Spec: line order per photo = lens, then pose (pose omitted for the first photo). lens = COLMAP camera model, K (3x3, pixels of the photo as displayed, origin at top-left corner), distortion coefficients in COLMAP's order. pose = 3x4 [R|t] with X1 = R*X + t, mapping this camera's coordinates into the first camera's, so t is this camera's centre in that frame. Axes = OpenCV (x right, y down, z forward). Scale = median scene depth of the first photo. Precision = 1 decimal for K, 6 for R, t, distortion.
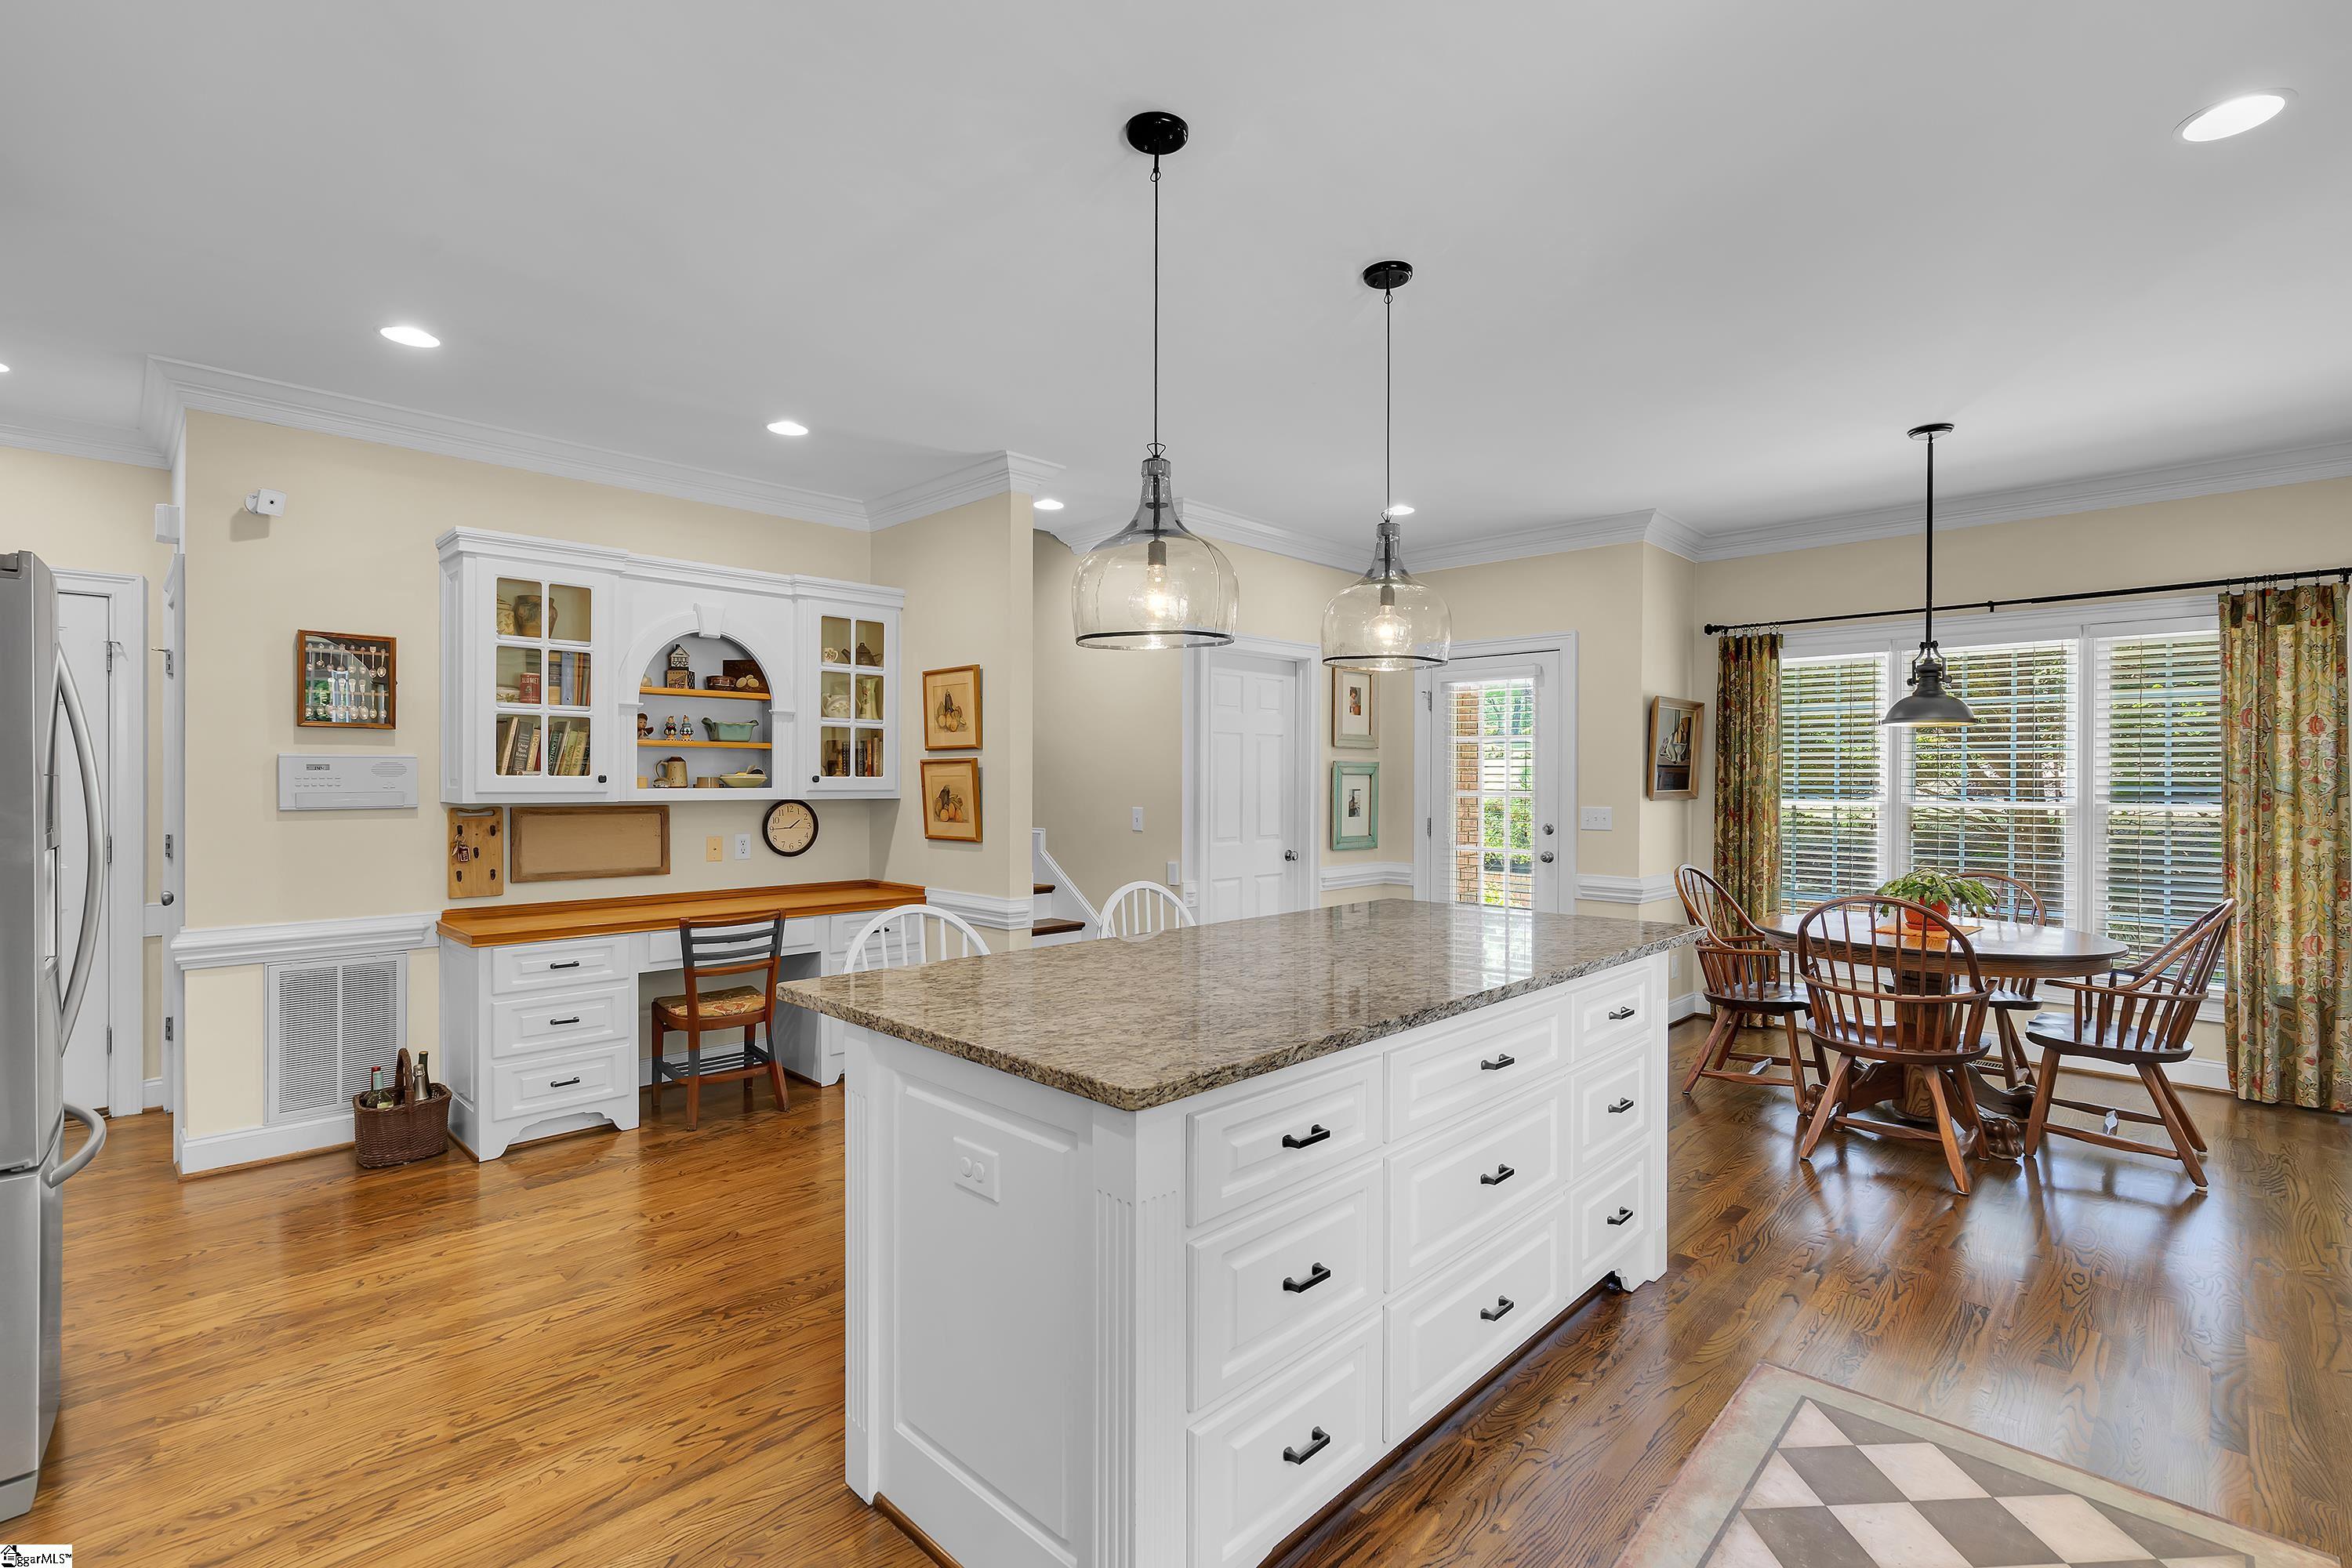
lens RADIAL K [[1049.7, 0, 1168.3], [0, 1049.7, 790.1], [0, 0, 1]] dist [0.000536, -0.000119]
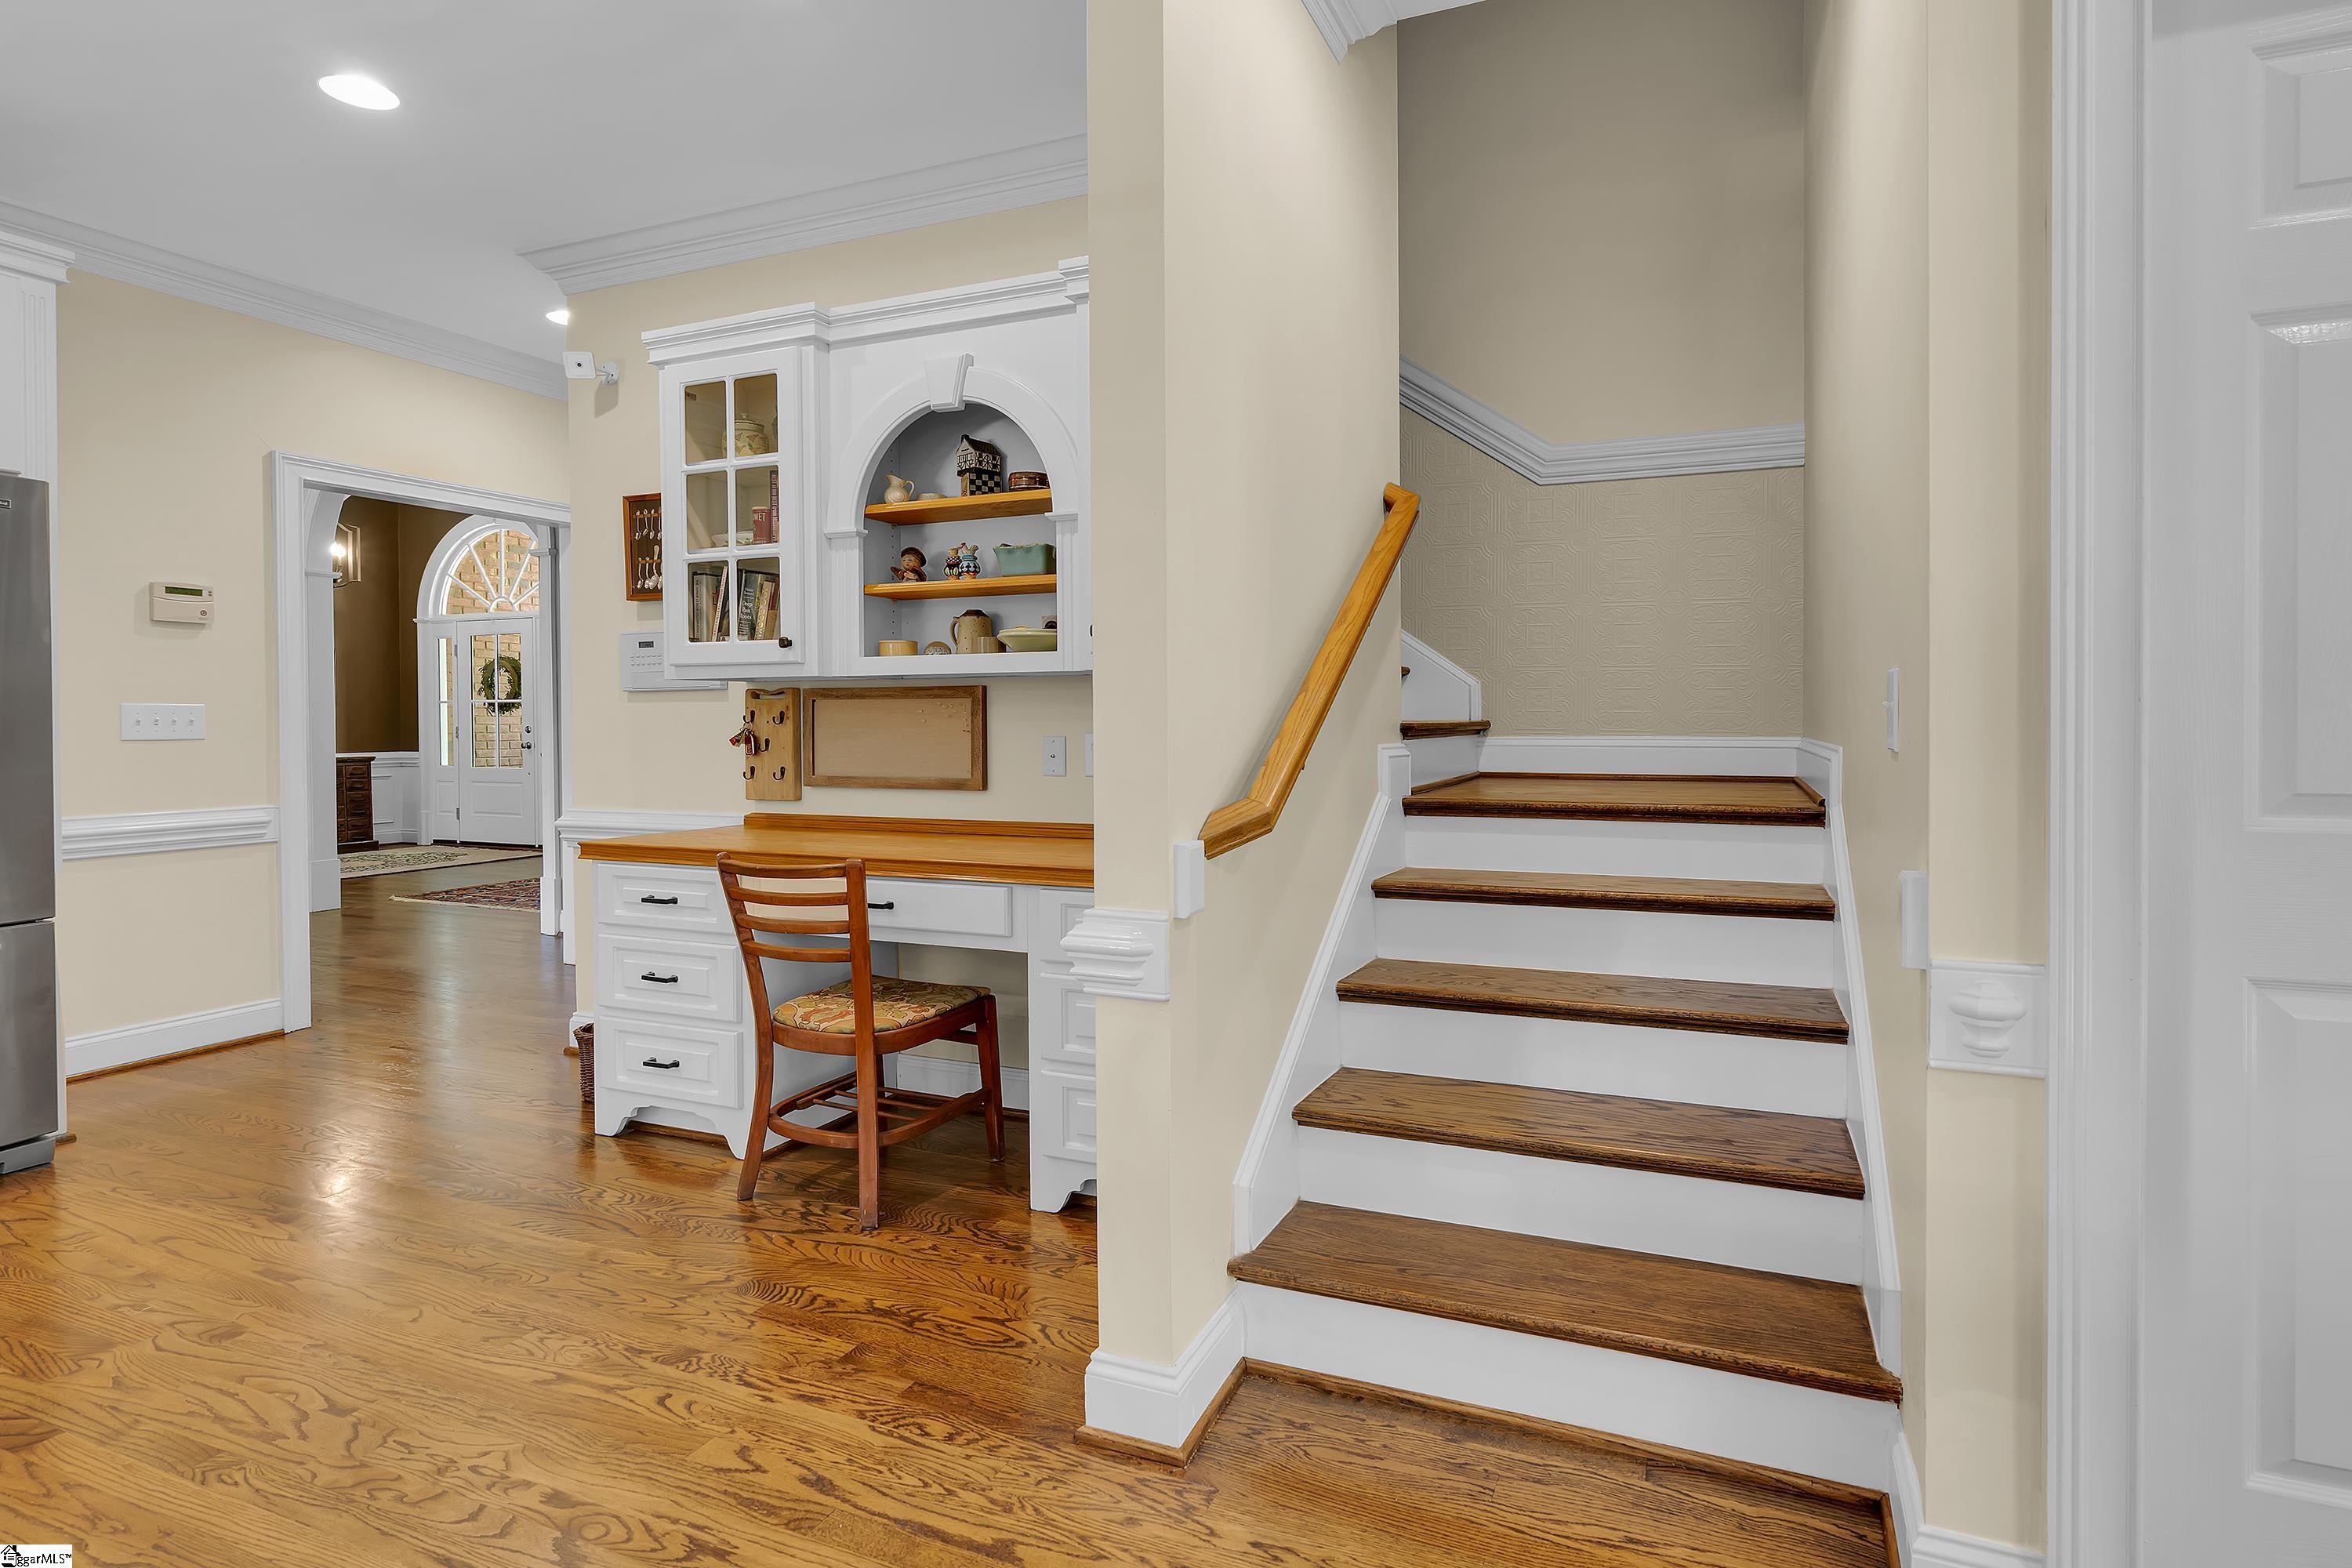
lens RADIAL K [[1104.0, 0, 1184.8], [0, 1104.0, 733.7], [0, 0, 1]] dist [0.001220, 0.000053]
pose [[0.383343, 0.009370, -0.923558, 0.241024], [0.001881, 0.999939, 0.010926, 0.042251], [0.923604, -0.005925, 0.383302, 0.965958]]
